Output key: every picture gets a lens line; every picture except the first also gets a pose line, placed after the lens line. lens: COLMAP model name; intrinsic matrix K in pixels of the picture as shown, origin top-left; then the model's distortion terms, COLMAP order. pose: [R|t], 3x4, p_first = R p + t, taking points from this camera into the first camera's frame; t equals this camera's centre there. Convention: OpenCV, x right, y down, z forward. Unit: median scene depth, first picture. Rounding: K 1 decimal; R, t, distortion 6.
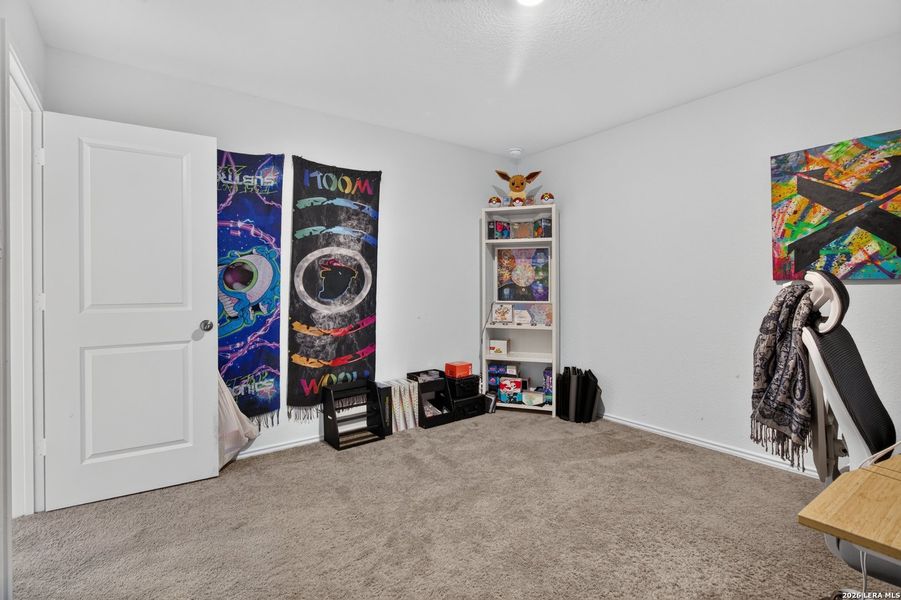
lens RADIAL K [[429.0, 0, 443.7], [0, 429.0, 285.5], [0, 0, 1]] dist [-0.000294, 0.004060]
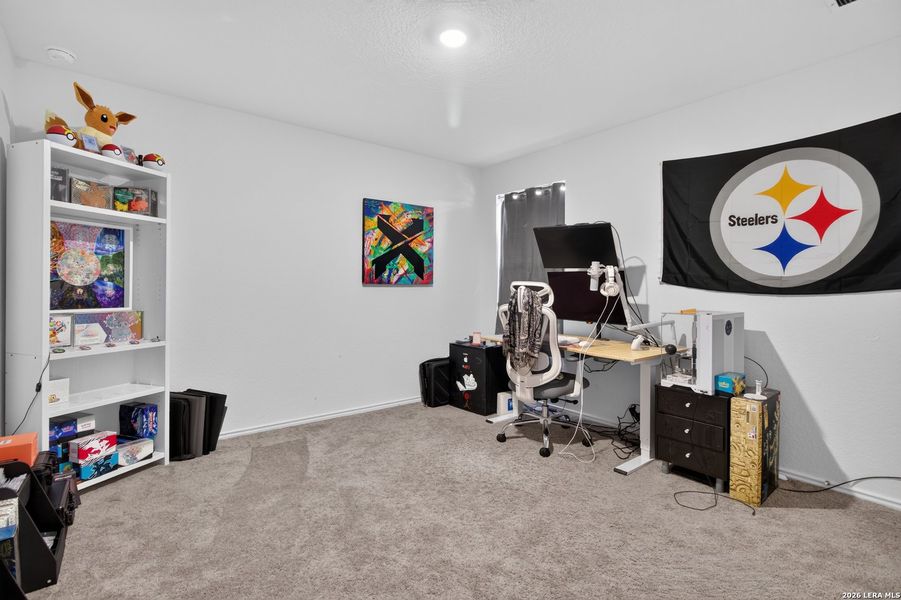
lens RADIAL K [[429.0, 0, 450.1], [0, 429.0, 297.1], [0, 0, 1]] dist [-0.000294, 0.004060]
pose [[-0.026218, -0.010661, 0.999599, -0.470873], [-0.002562, 0.999941, 0.010597, 0.011453], [-0.999653, -0.002283, -0.026244, 0.517948]]
